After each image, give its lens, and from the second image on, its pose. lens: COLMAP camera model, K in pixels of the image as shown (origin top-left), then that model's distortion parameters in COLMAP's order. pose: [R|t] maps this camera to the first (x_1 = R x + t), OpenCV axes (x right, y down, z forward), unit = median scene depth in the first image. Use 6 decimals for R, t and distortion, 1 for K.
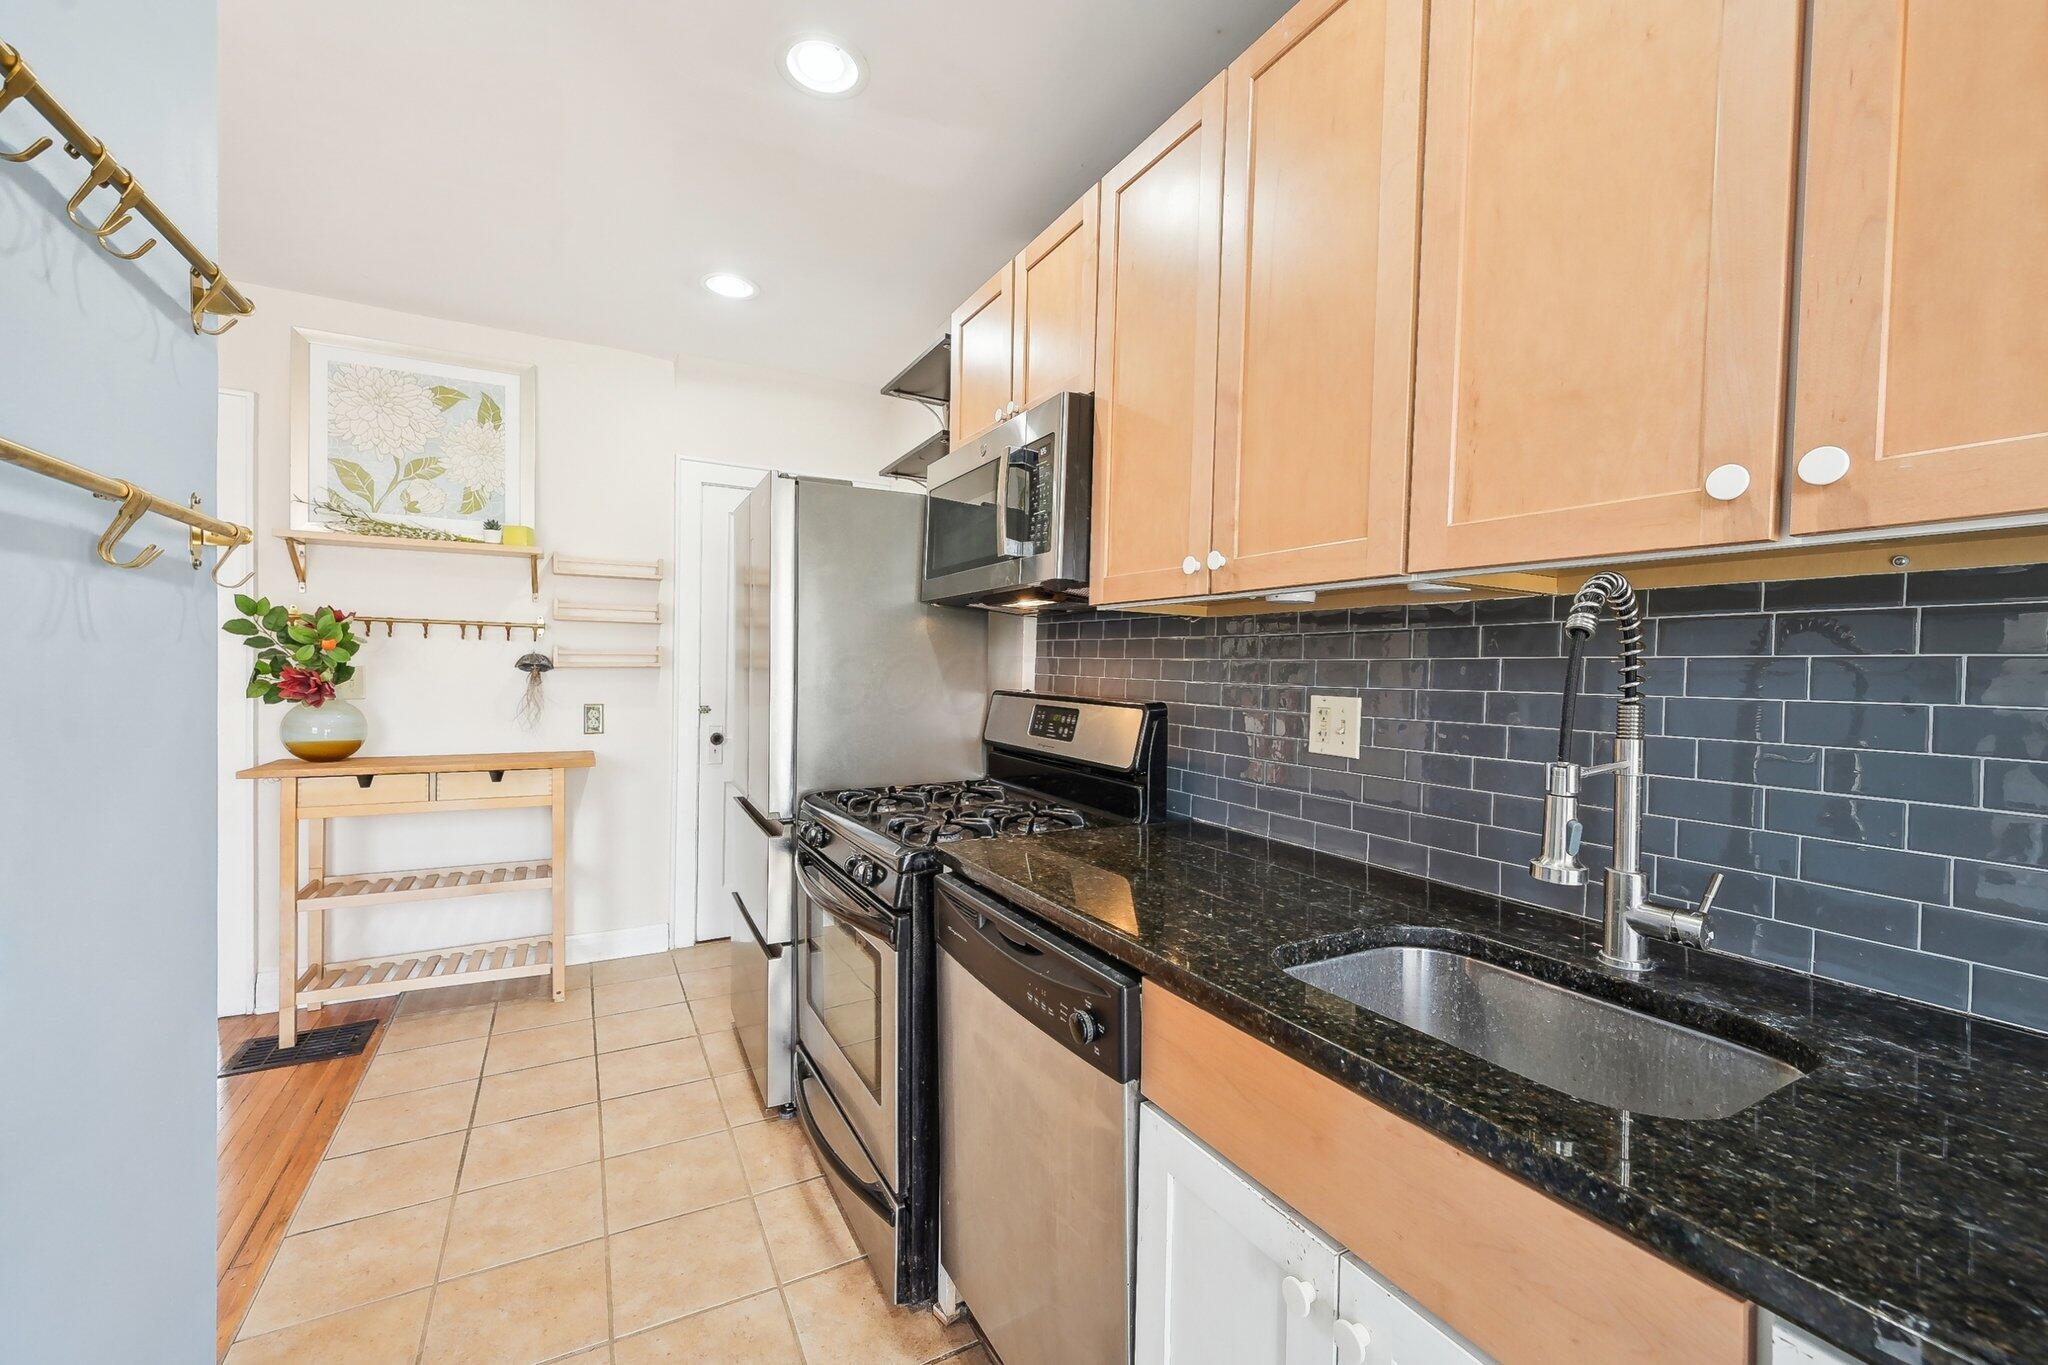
lens RADIAL K [[823.8, 0, 1020.5], [0, 823.8, 686.2], [0, 0, 1]] dist [0.000635, 0.001099]
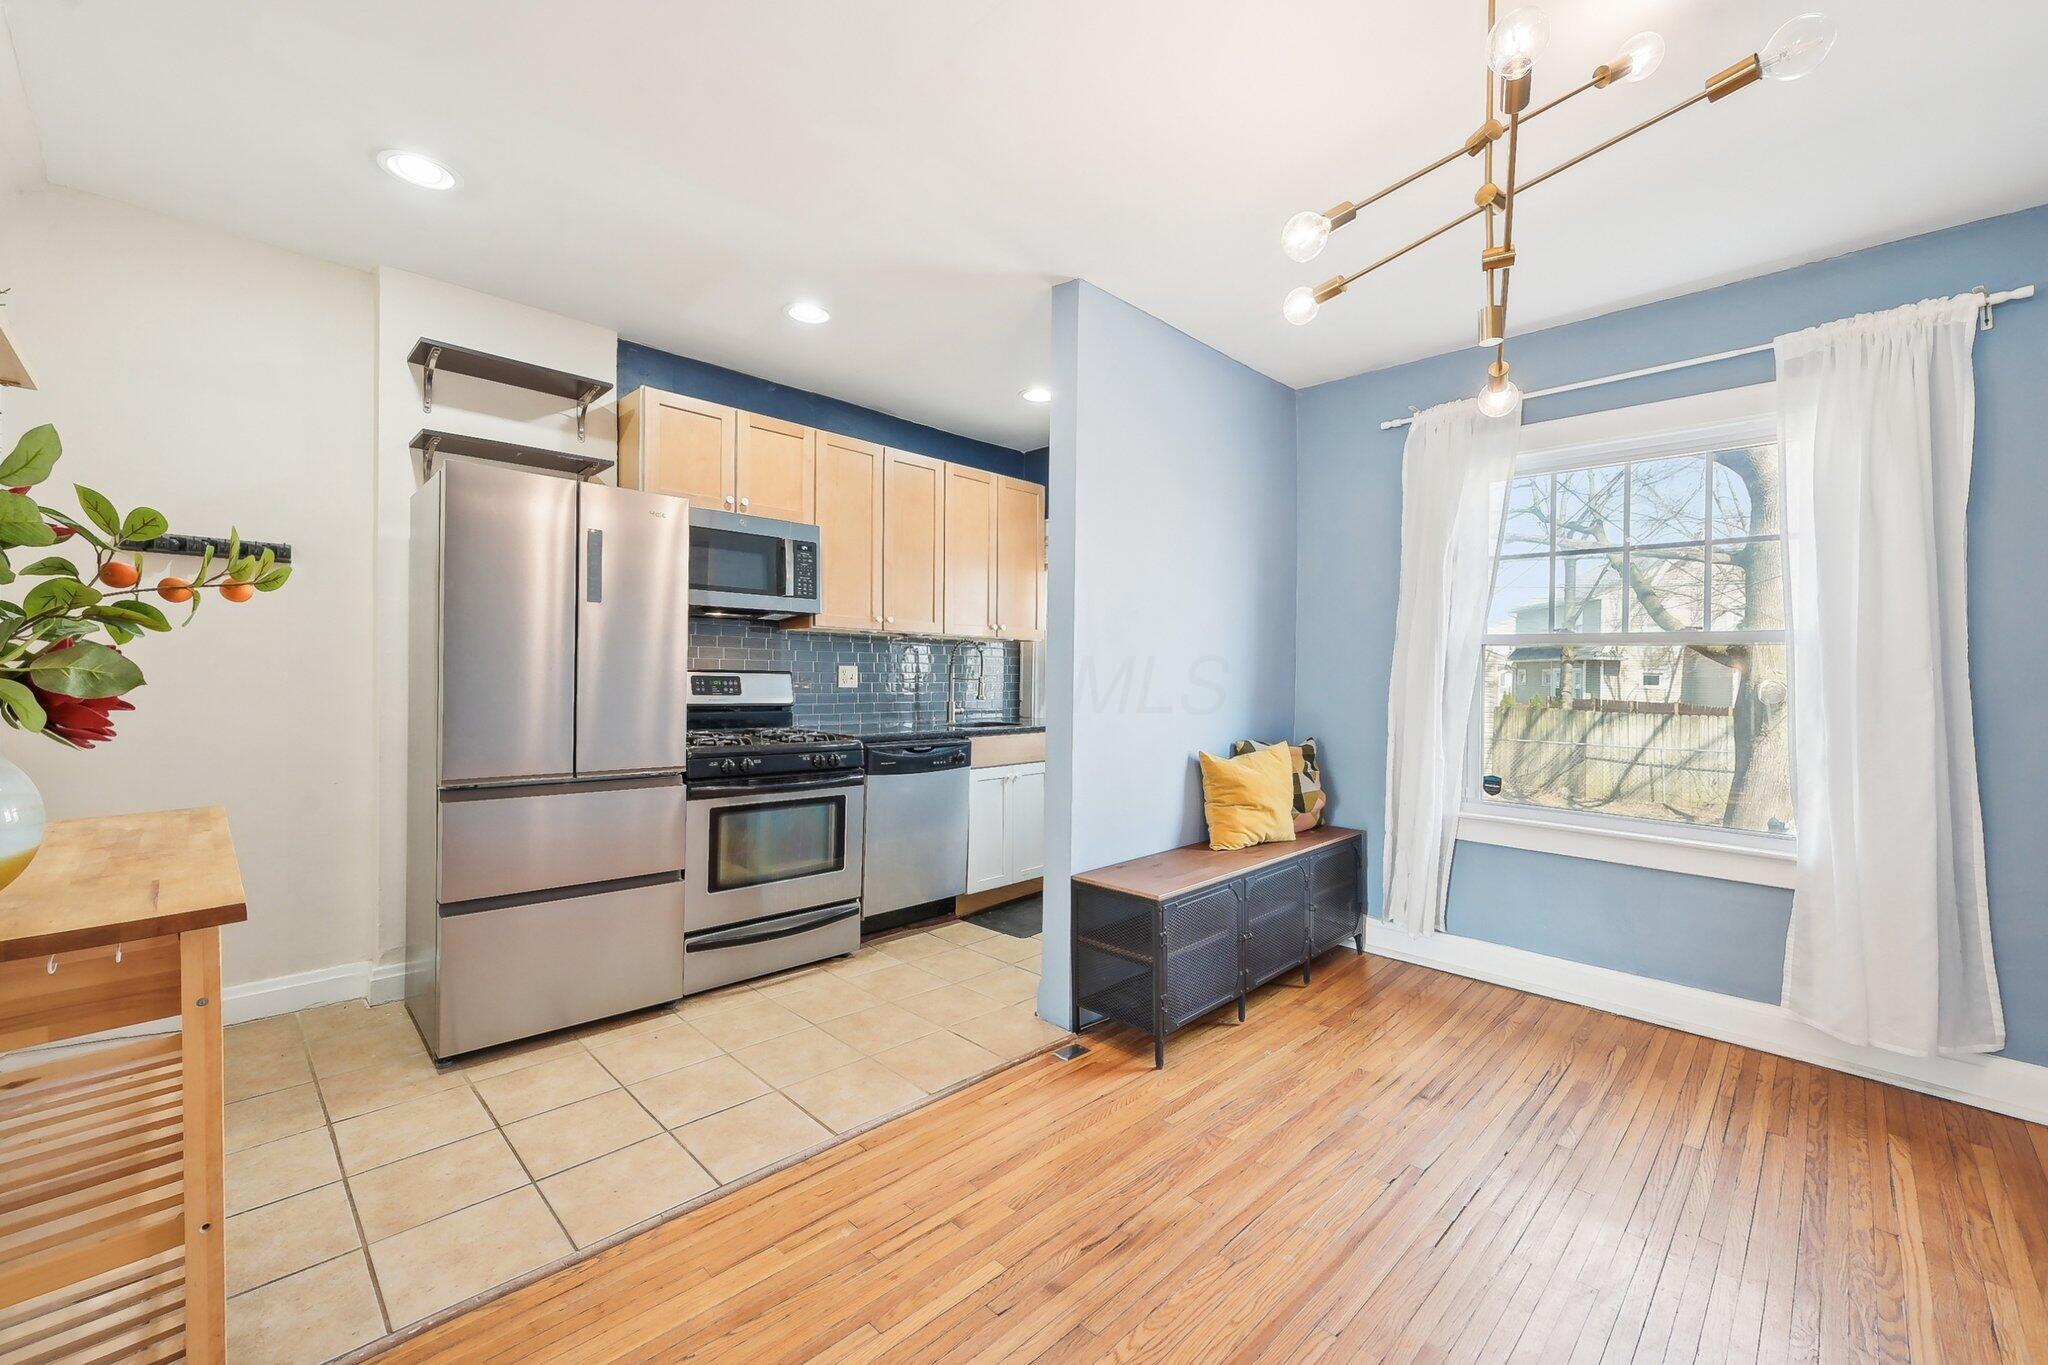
lens RADIAL K [[823.8, 0, 1014.5], [0, 823.8, 676.9], [0, 0, 1]] dist [0.000635, 0.001099]
pose [[-0.281372, -0.028185, 0.959185, -2.143737], [0.001155, 0.999558, 0.029710, -0.027709], [-0.959598, 0.009467, -0.281215, 1.112666]]
